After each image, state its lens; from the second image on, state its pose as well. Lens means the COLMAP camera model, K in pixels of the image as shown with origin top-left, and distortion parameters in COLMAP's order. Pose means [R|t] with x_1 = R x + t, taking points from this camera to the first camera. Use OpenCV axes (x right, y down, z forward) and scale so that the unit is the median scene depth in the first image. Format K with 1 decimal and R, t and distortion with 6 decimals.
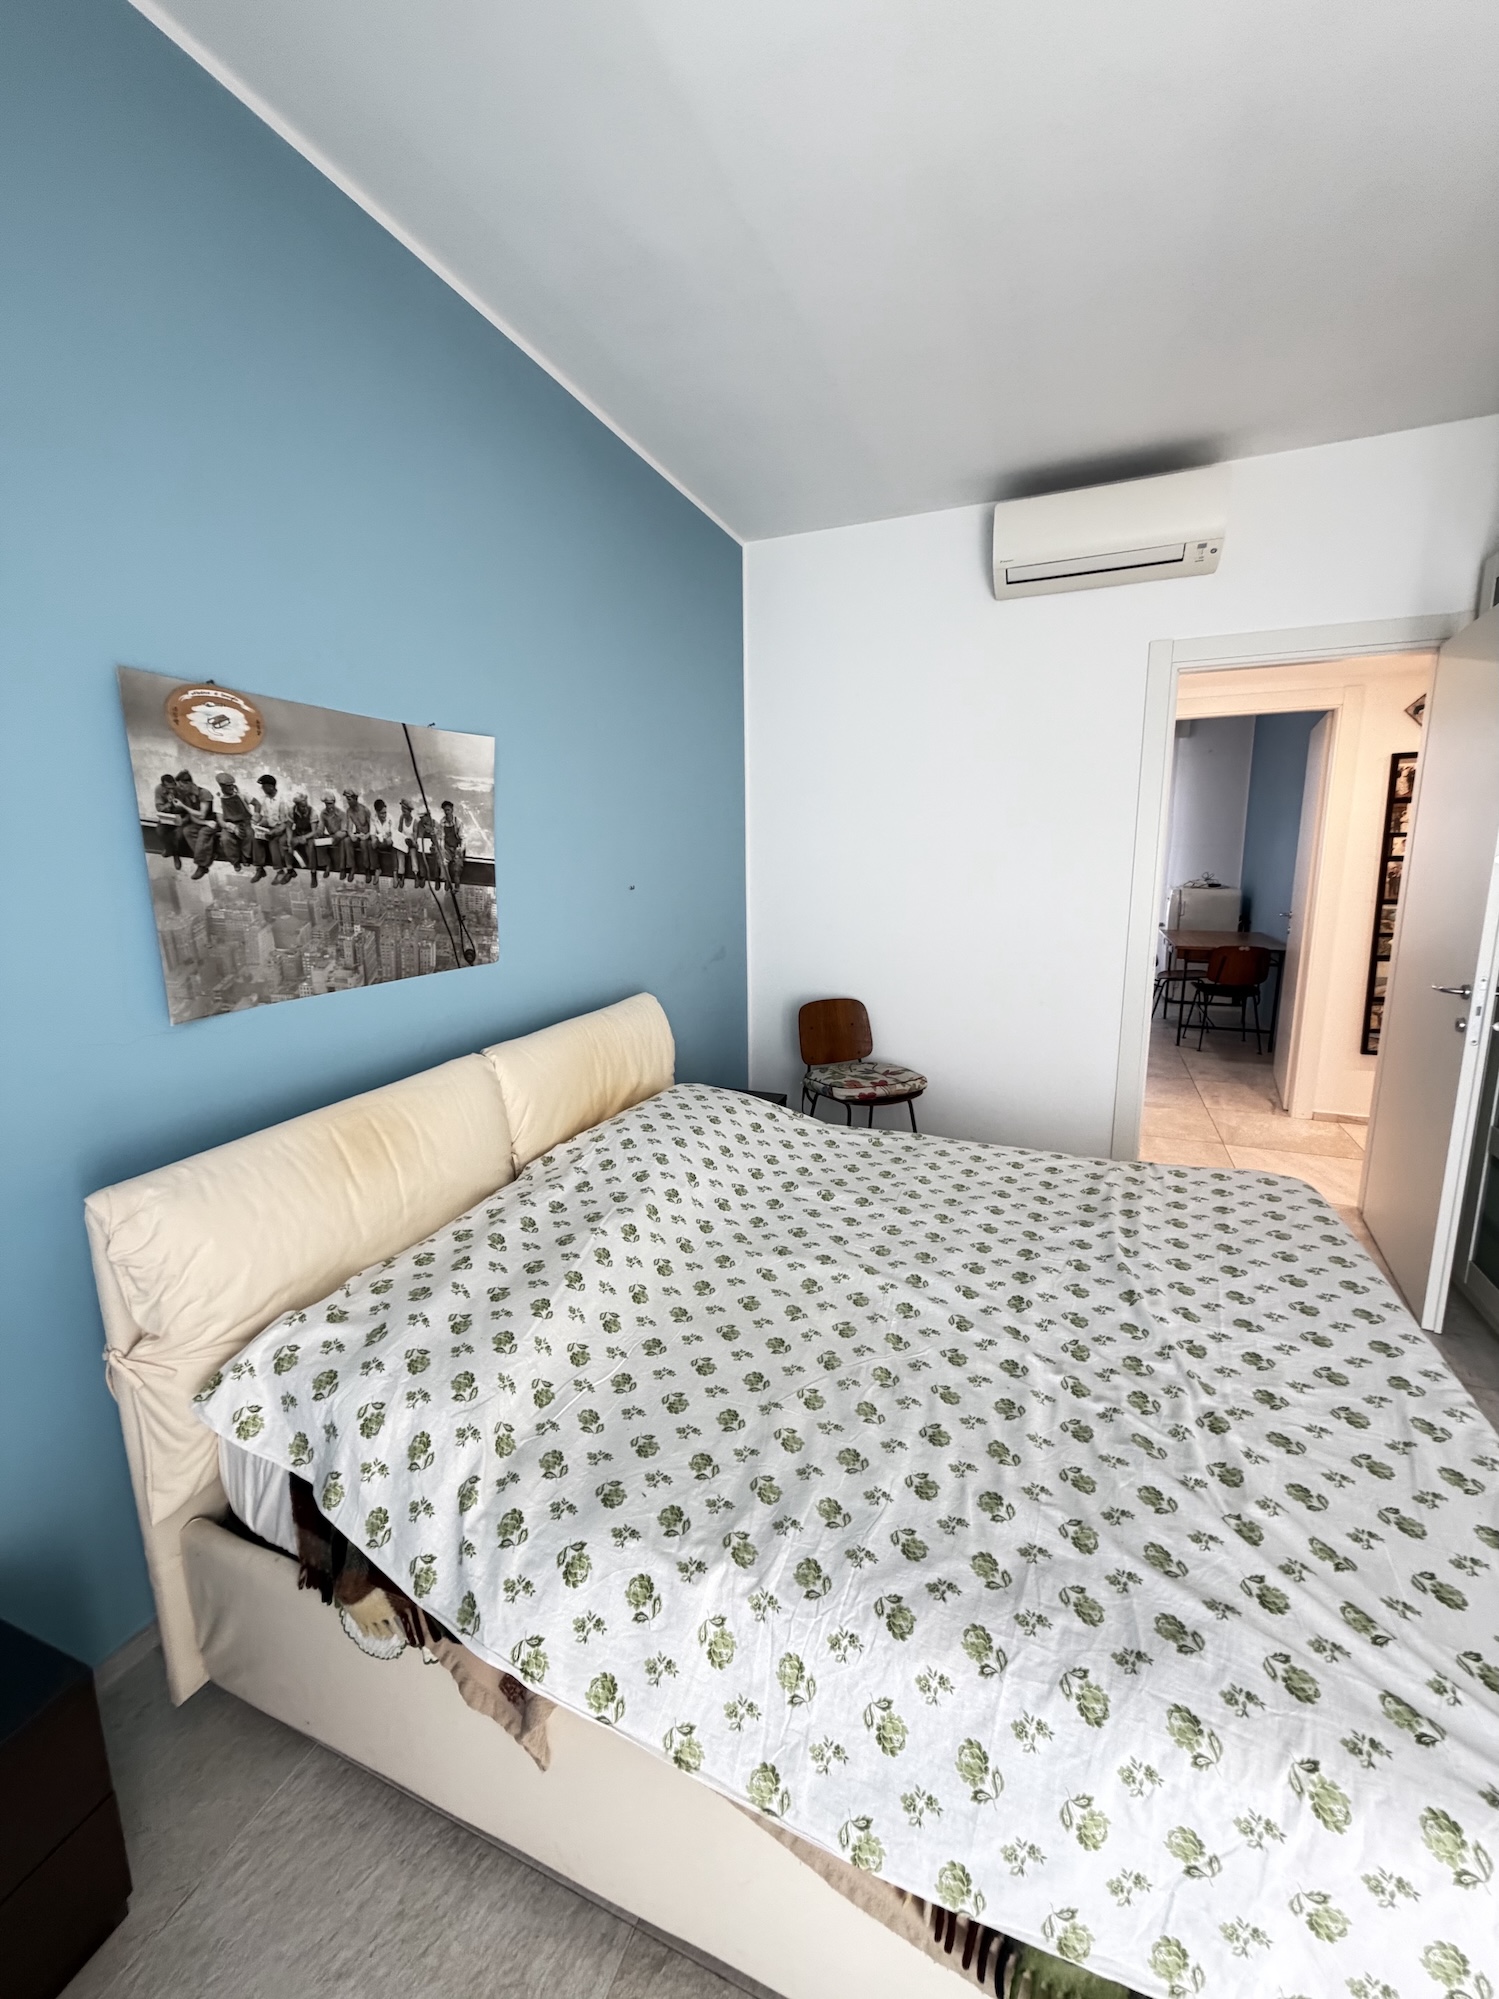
lens RADIAL K [[793.5, 0, 748.9], [0, 793.5, 994.8], [0, 0, 1]] dist [-0.001495, 0.000509]
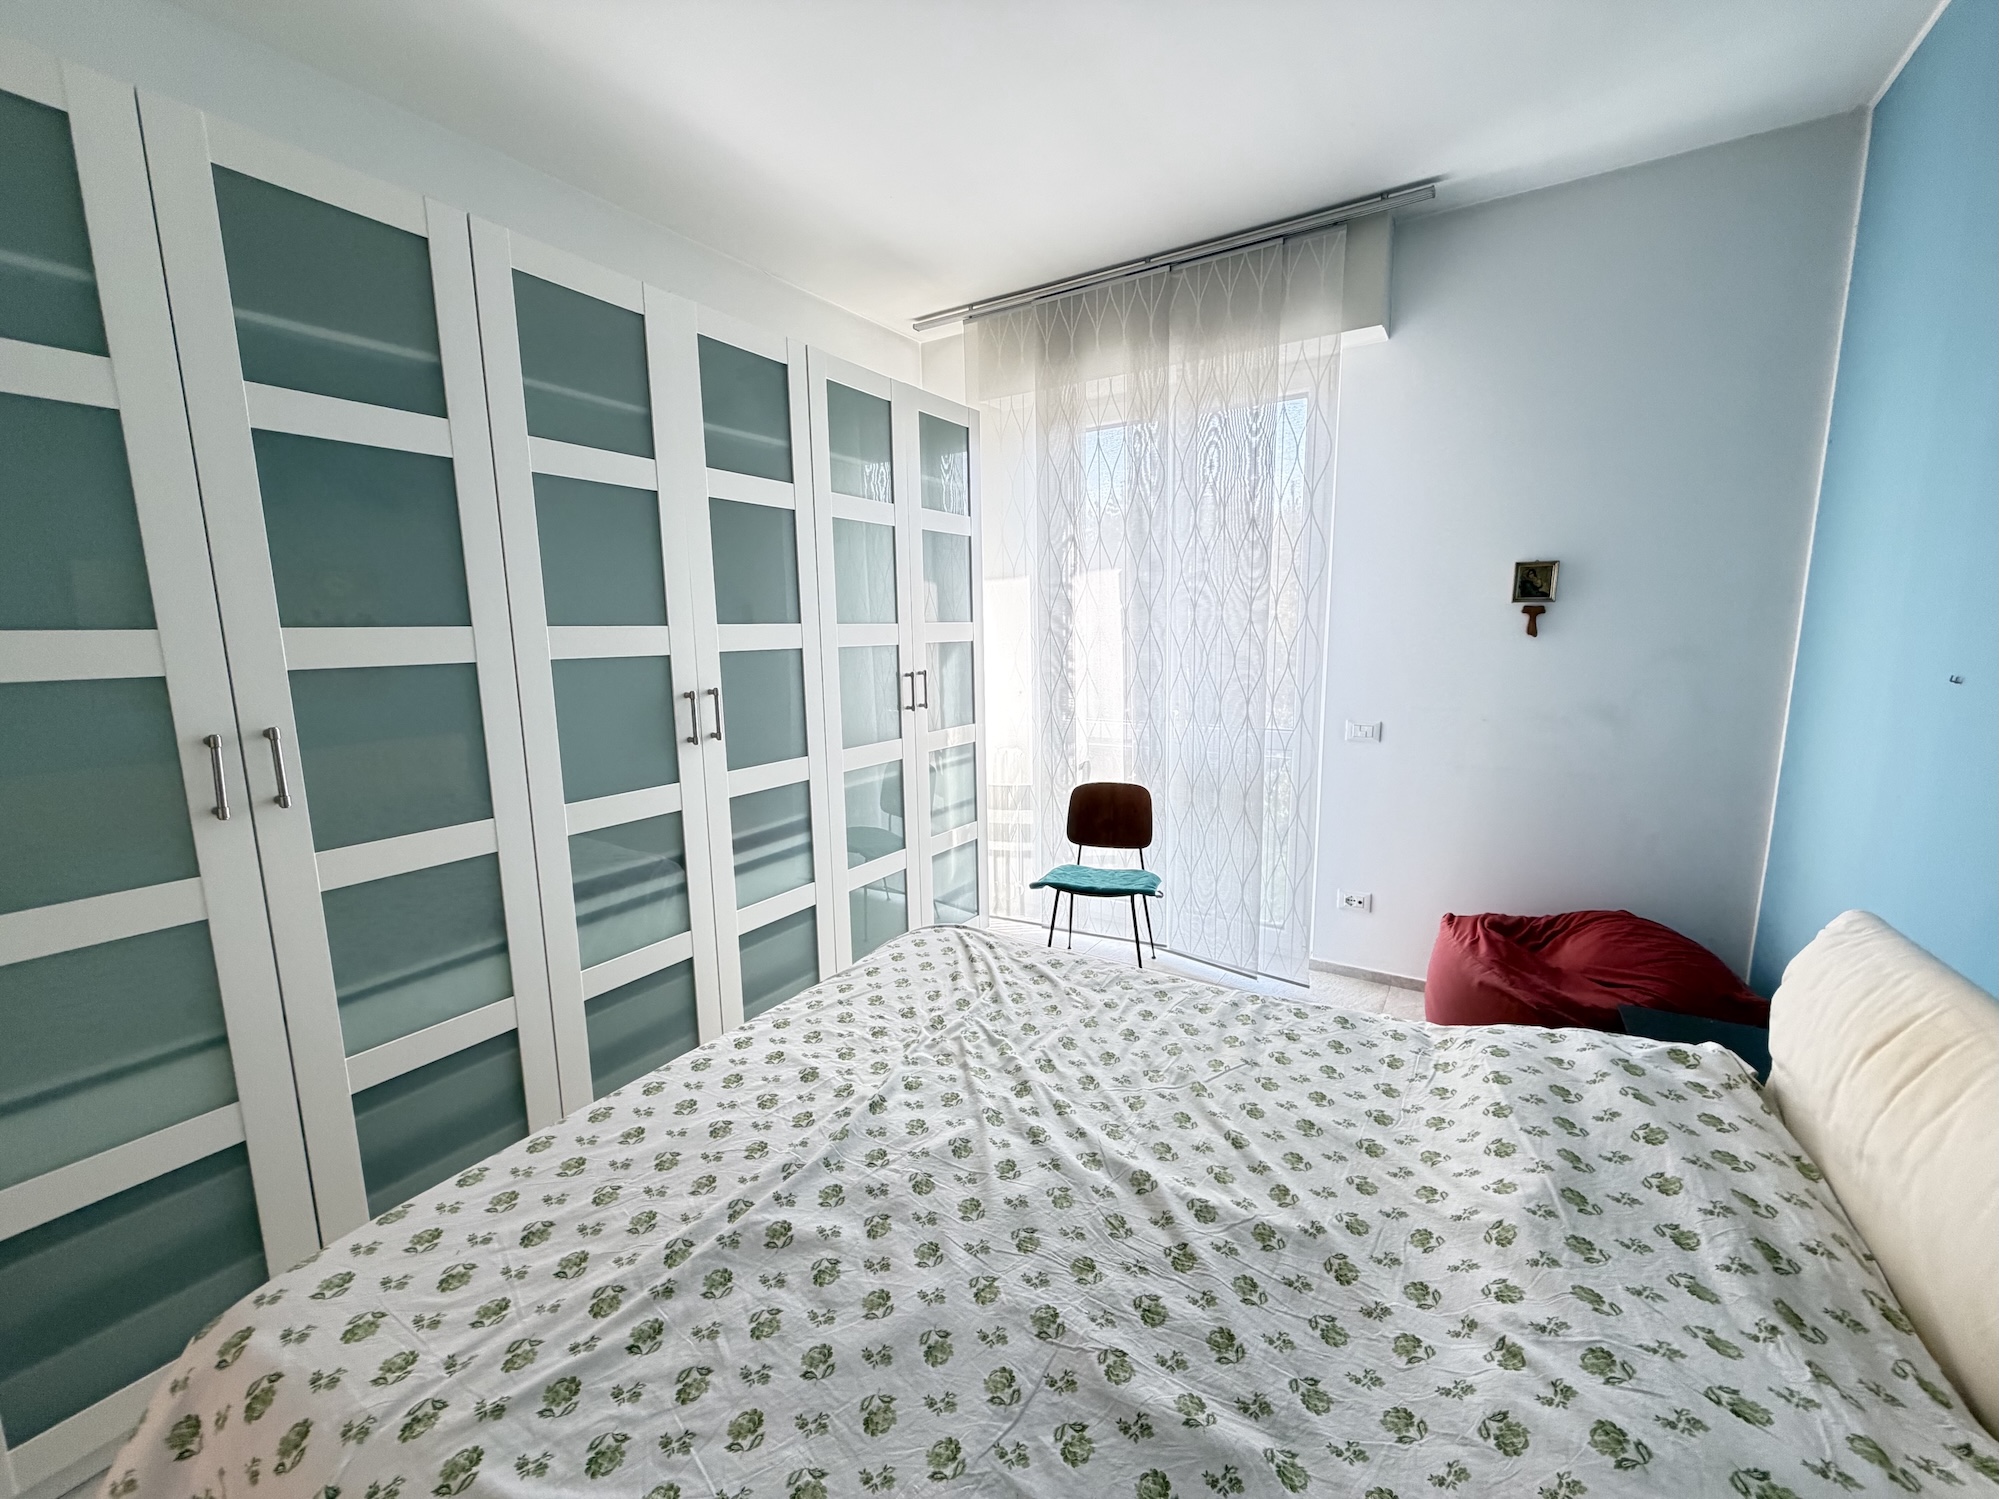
lens RADIAL K [[793.2, 0, 996.1], [0, 793.2, 750.9], [0, 0, 1]] dist [-0.000562, 0.000105]
pose [[-0.984025, -0.000567, 0.178031, 0.170211], [0.058027, 0.944366, 0.323738, -0.329686], [-0.168309, 0.328897, -0.929246, 1.741210]]
